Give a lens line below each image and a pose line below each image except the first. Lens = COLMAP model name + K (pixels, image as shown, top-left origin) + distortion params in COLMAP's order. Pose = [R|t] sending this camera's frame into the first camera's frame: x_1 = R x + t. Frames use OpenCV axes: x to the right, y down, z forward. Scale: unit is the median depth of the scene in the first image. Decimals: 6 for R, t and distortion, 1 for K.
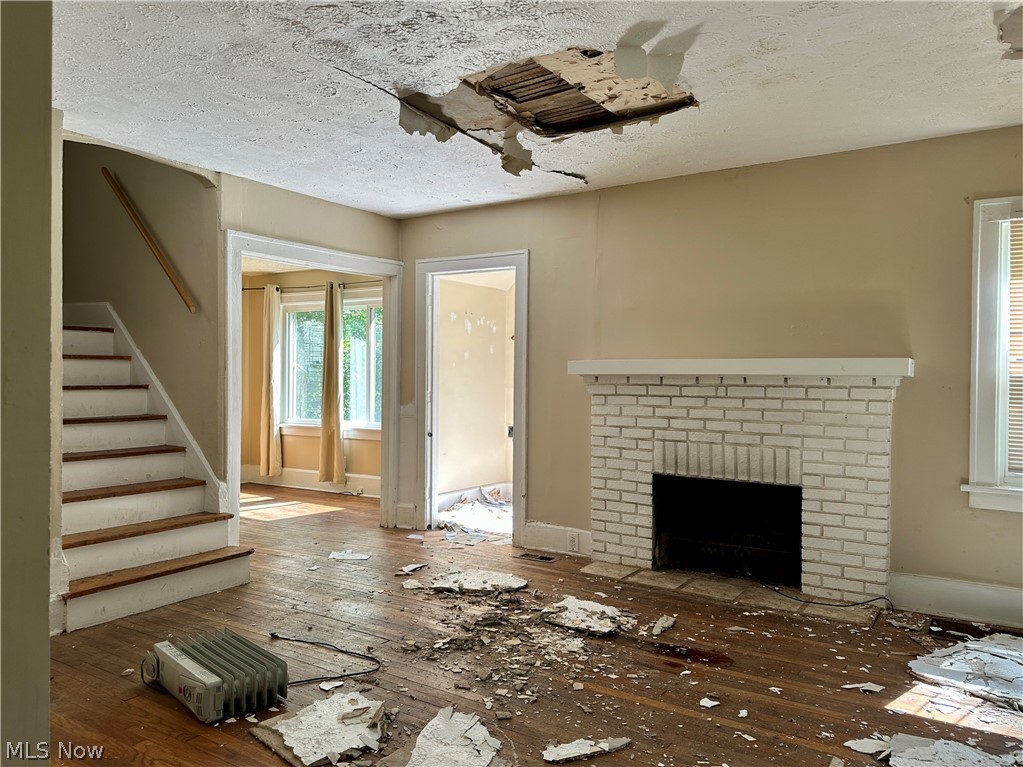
lens RADIAL K [[745.0, 0, 511.5], [0, 745.0, 383.5], [0, 0, 1]] dist [0.001387, -0.001637]
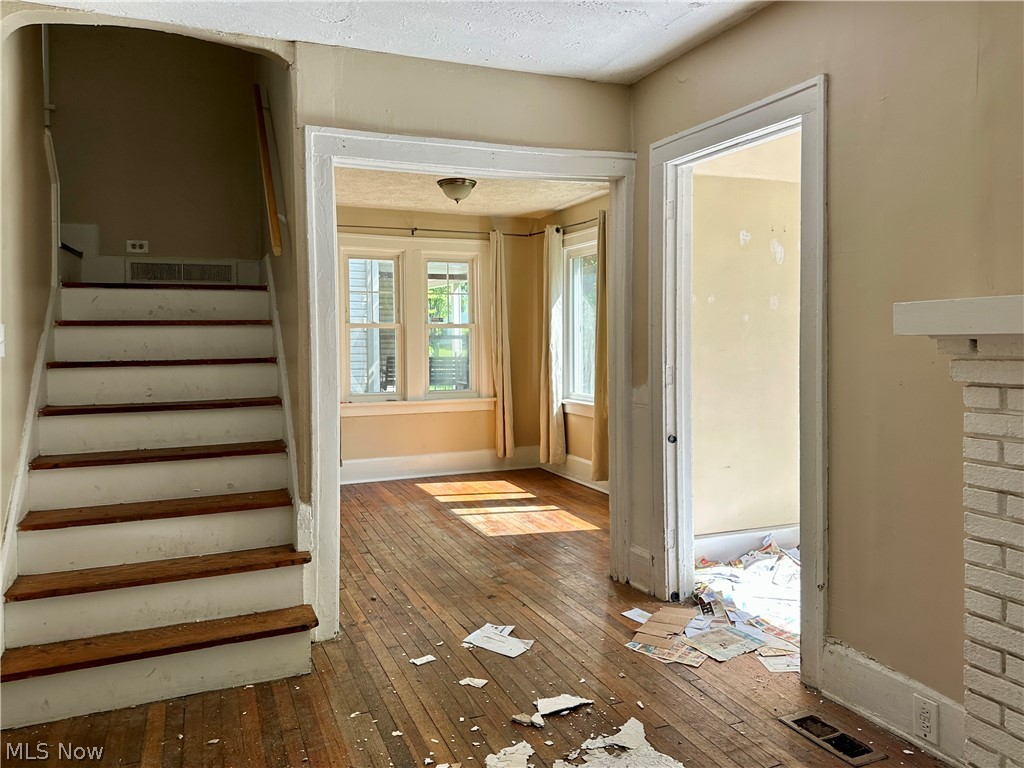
lens RADIAL K [[777.6, 0, 451.2], [0, 777.6, 351.1], [0, 0, 1]] dist [0.059643, -0.091480]
pose [[0.827158, -0.005842, -0.561939, 0.105505], [0.011826, 0.999905, 0.007013, -0.008261], [0.561844, -0.012446, 0.827149, 0.445998]]
